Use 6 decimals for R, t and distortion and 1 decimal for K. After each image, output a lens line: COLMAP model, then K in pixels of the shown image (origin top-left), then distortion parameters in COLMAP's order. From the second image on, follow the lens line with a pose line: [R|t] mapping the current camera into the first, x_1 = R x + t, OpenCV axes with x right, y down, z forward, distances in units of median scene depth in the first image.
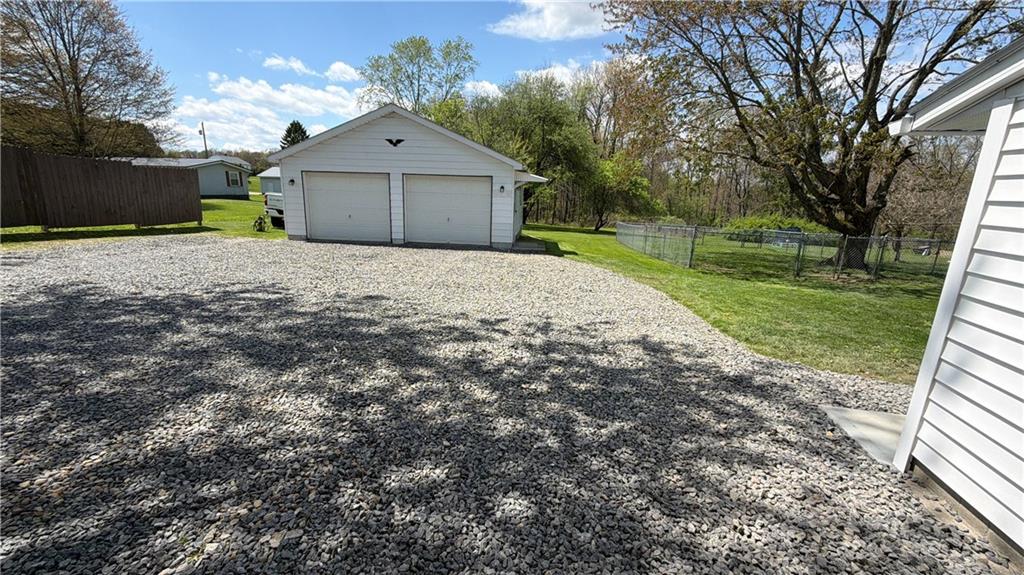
lens RADIAL K [[409.4, 0, 507.6], [0, 409.4, 280.6], [0, 0, 1]] dist [-0.002300, 0.000434]
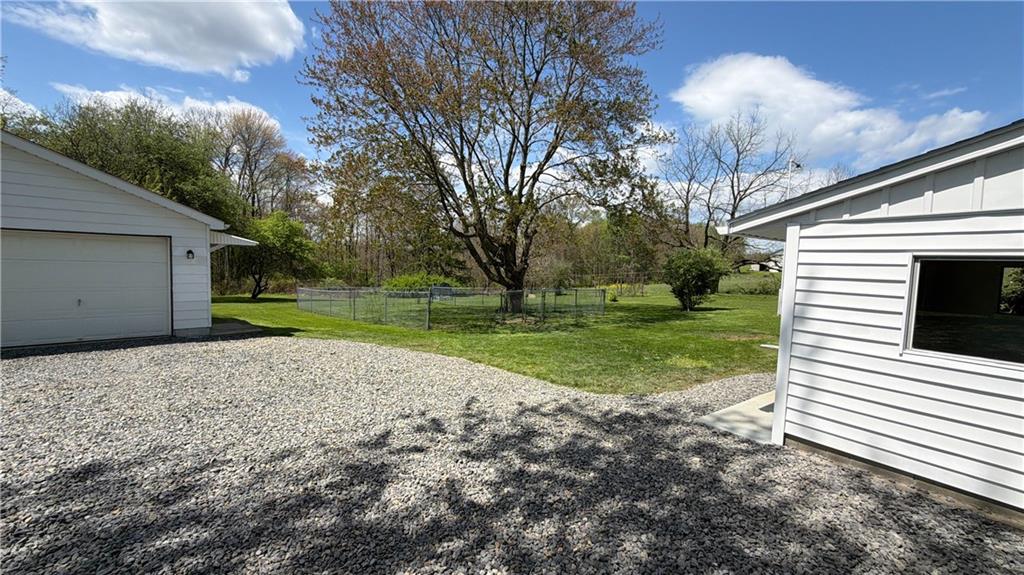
lens RADIAL K [[409.4, 0, 517.3], [0, 409.4, 291.3], [0, 0, 1]] dist [-0.002300, 0.000434]
pose [[0.663986, -0.063237, 0.745066, -0.168869], [0.150818, 0.987265, -0.050612, -0.037954], [-0.732377, 0.145975, 0.665067, 0.119596]]
